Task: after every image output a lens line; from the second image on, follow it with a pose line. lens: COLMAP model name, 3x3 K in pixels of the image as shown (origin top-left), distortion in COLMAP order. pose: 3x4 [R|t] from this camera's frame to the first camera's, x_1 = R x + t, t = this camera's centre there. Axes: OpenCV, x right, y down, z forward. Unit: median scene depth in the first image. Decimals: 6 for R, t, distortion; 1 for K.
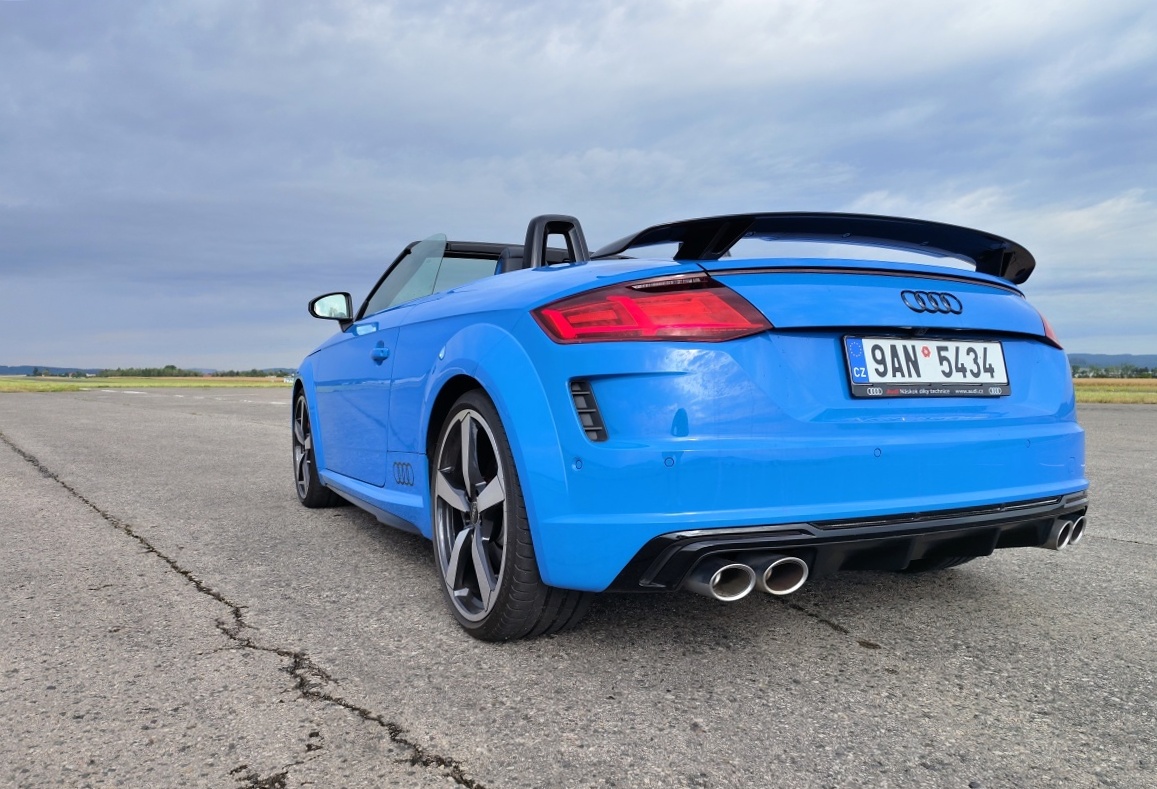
lens RADIAL K [[838.7, 0, 578.5], [0, 838.7, 394.5], [0, 0, 1]] dist [0.028329, -0.000608]
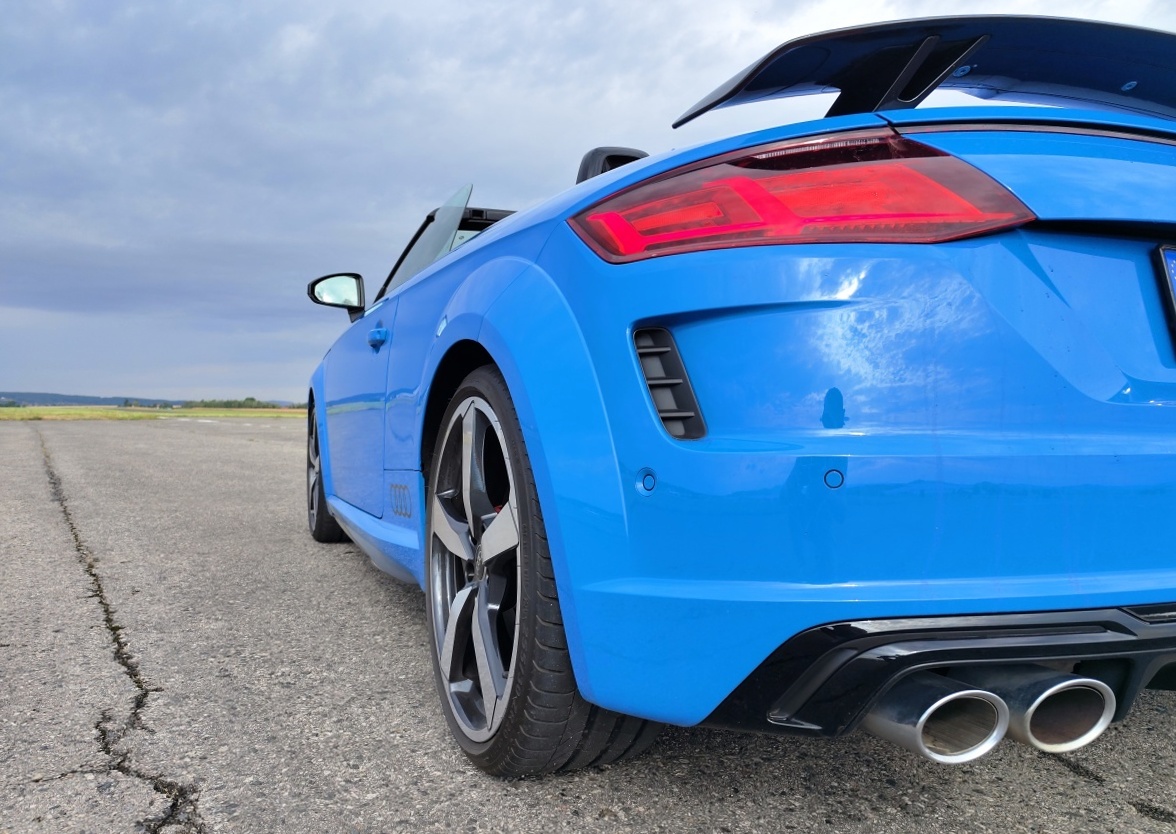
lens RADIAL K [[804.7, 0, 588.0], [0, 804.7, 417.0], [0, 0, 1]] dist [0.025429, -0.000733]
pose [[0.997473, 0.010671, -0.070242, -0.002431], [-0.012122, 0.999721, -0.020261, 0.044094], [0.070006, 0.021062, 0.997324, 0.405946]]
